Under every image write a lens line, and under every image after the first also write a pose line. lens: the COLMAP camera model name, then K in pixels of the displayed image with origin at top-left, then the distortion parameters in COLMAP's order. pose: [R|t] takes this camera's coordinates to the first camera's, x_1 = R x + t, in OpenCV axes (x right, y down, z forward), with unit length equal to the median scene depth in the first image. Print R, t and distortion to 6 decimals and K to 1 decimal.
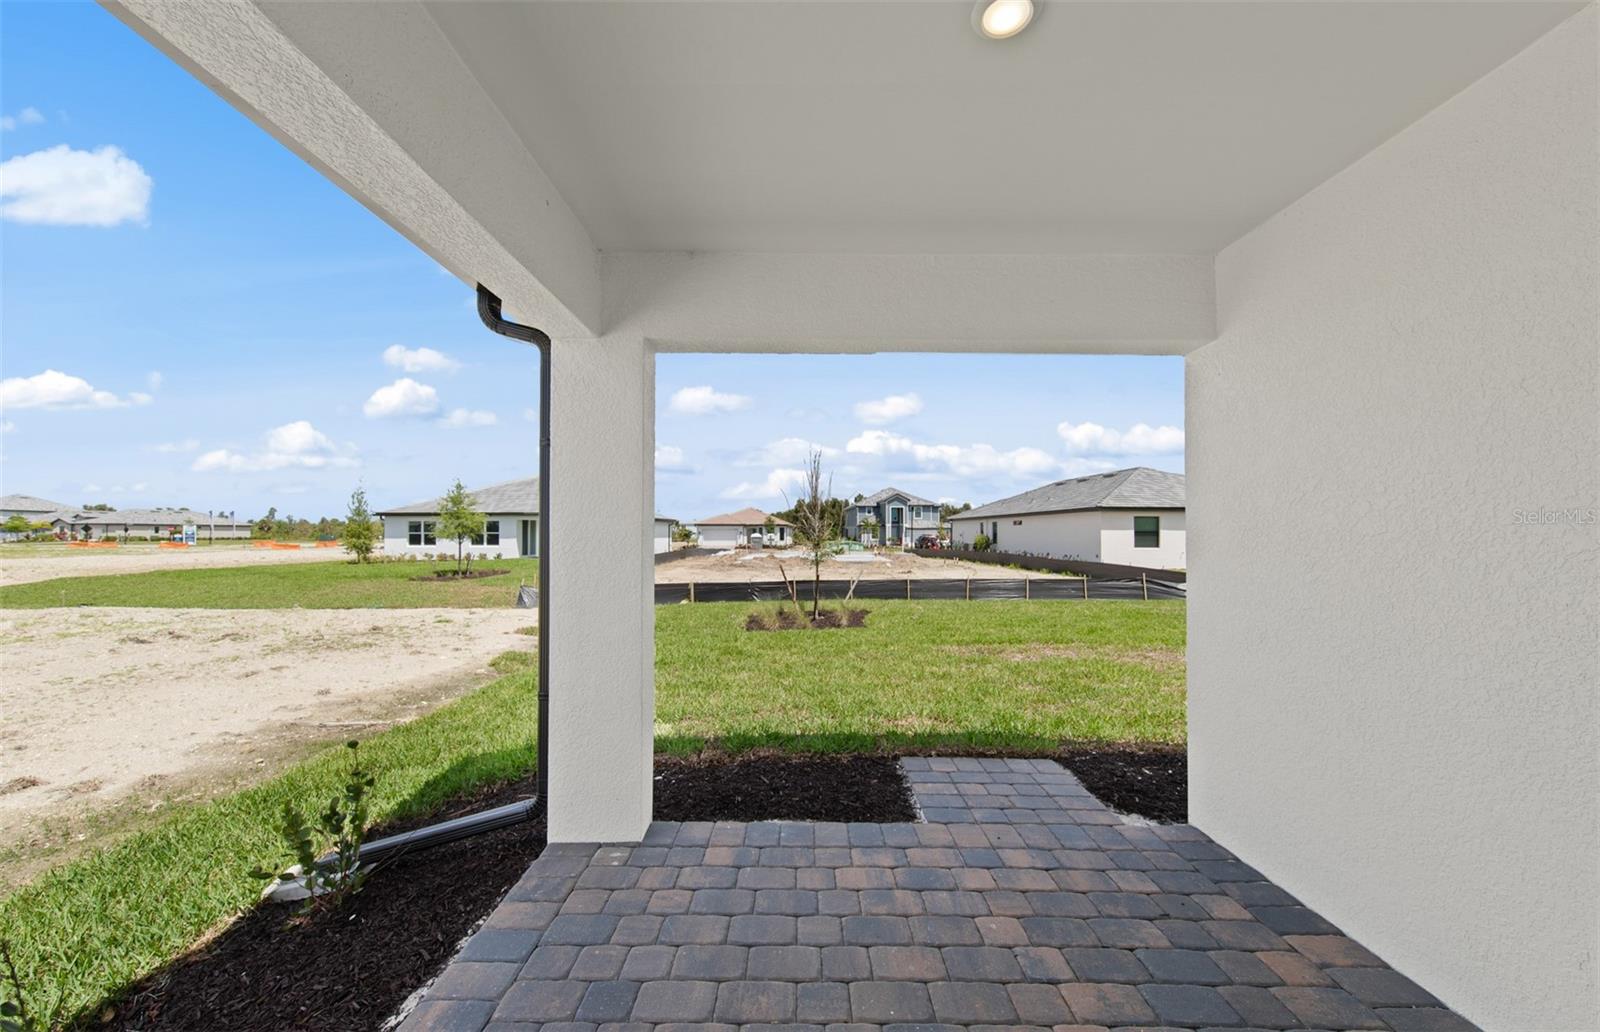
lens RADIAL K [[594.2, 0, 804.6], [0, 594.2, 536.6], [0, 0, 1]] dist [0.004111, -0.000034]
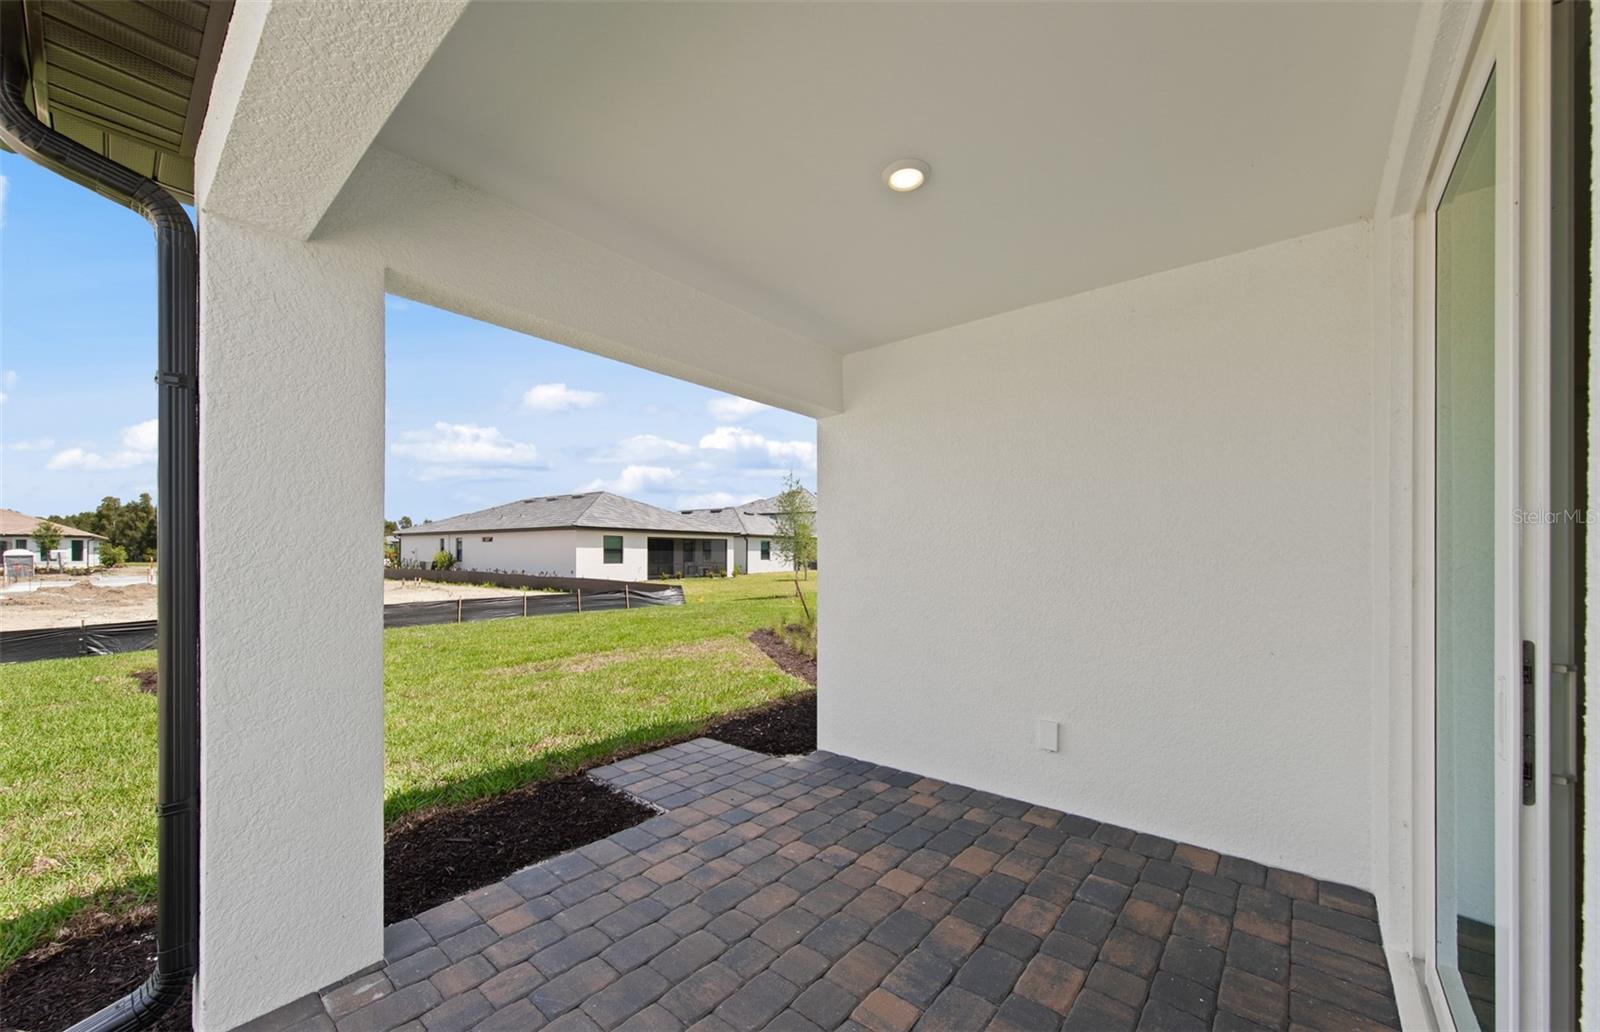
lens RADIAL K [[588.5, 0, 804.1], [0, 588.5, 556.8], [0, 0, 1]] dist [0.001971, -0.000023]
pose [[0.639157, -0.003696, 0.769067, -0.069449], [0.001286, 0.999992, 0.003737, 0.002705], [-0.769075, -0.001399, 0.639157, 0.020304]]
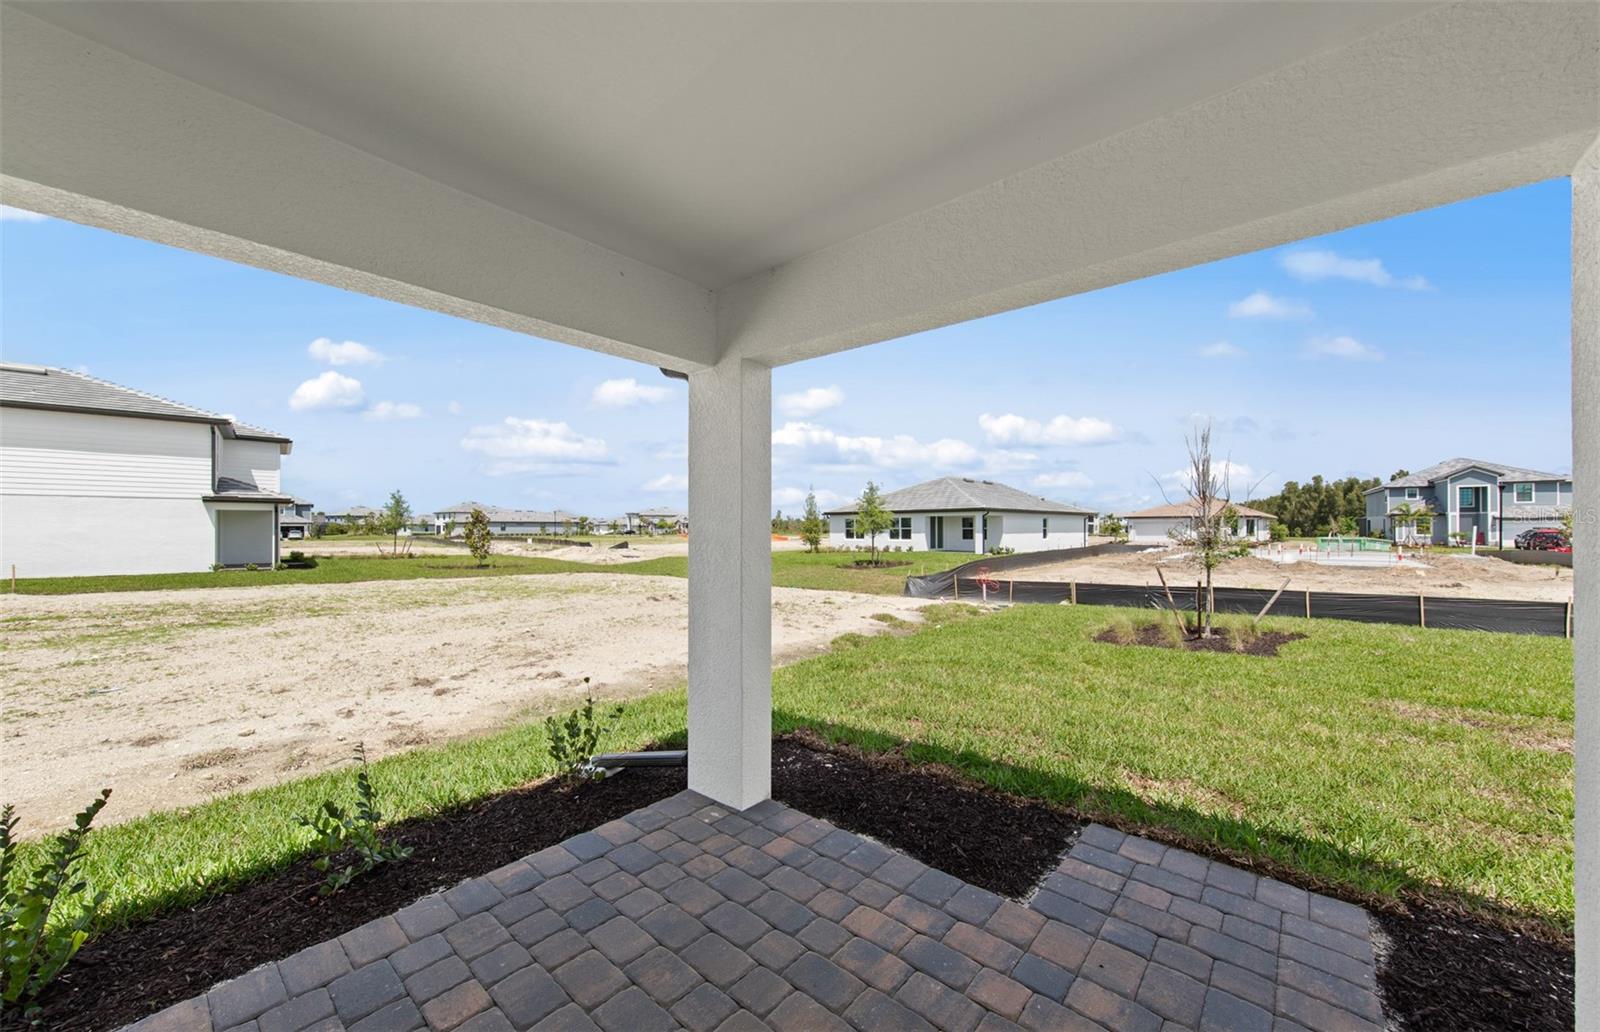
lens RADIAL K [[588.6, 0, 801.3], [0, 588.6, 532.7], [0, 0, 1]] dist [0.005635, -0.000132]
pose [[0.752674, 0.001252, -0.658392, 0.074931], [0.001066, 0.999995, 0.003120, -0.001941], [0.658392, -0.003050, 0.752669, 0.033806]]
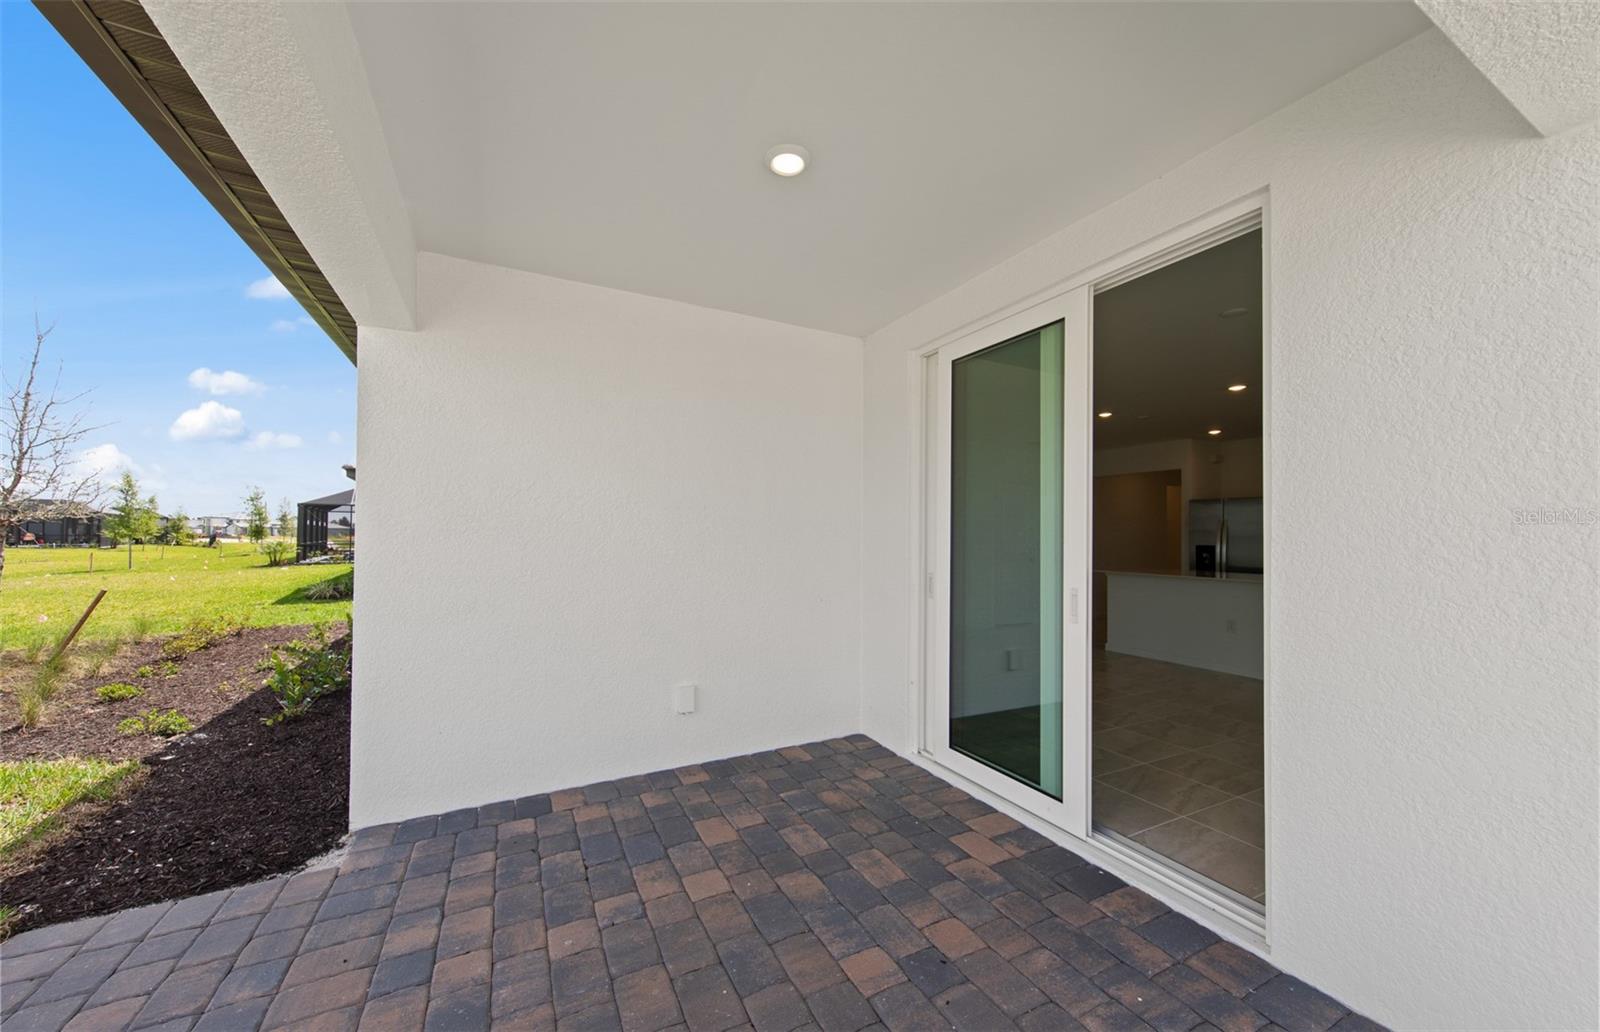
lens RADIAL K [[561.4, 0, 799.1], [0, 561.4, 533.0], [0, 0, 1]] dist [0.001692, 0.000019]
pose [[-0.445299, 0.002553, 0.895378, -0.068218], [-0.005171, 0.999972, -0.005423, 0.003313], [-0.895367, -0.007045, -0.445273, 0.118901]]
